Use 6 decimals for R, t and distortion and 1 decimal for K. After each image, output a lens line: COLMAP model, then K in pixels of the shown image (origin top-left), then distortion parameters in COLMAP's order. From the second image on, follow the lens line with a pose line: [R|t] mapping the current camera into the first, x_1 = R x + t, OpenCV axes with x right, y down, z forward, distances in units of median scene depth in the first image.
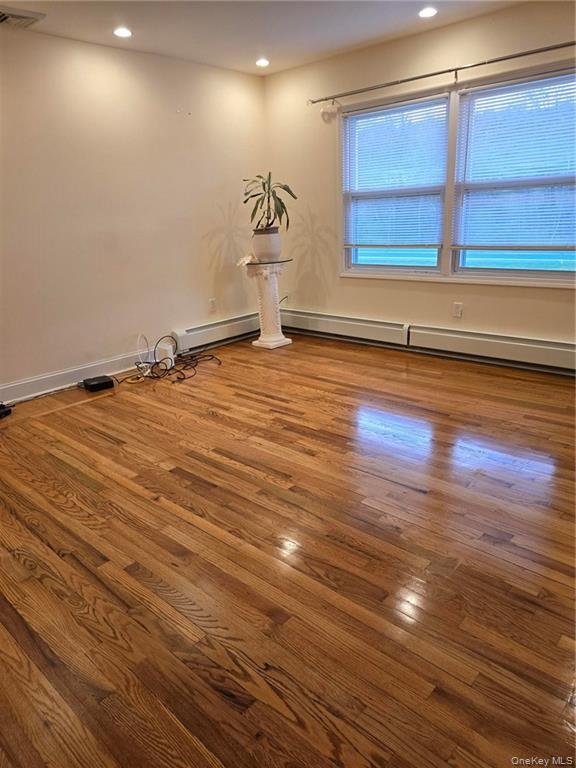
lens RADIAL K [[524.0, 0, 287.7], [0, 524.0, 381.7], [0, 0, 1]] dist [0.031793, 0.000112]
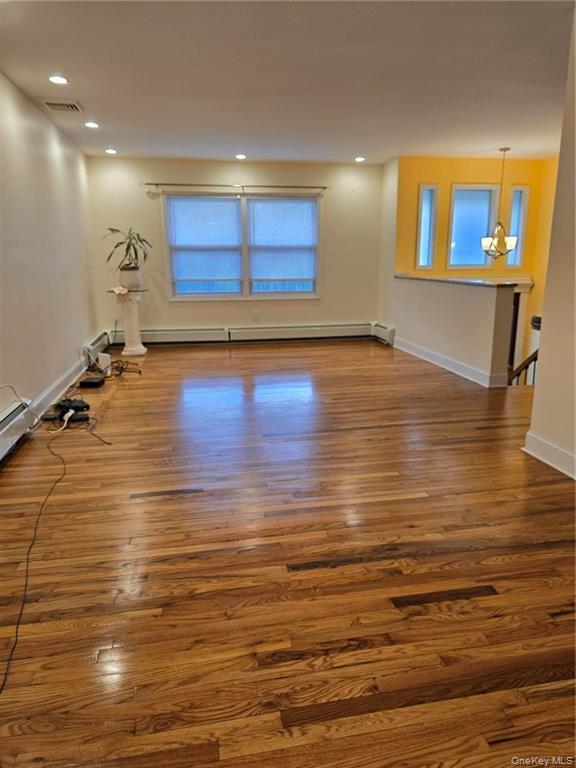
lens RADIAL K [[524.0, 0, 289.0], [0, 524.0, 384.7], [0, 0, 1]] dist [0.031793, 0.000112]
pose [[0.601993, -0.135152, 0.786980, -0.948183], [0.229387, 0.973300, -0.008317, 0.118314], [-0.764844, 0.185530, 0.616922, -0.108337]]
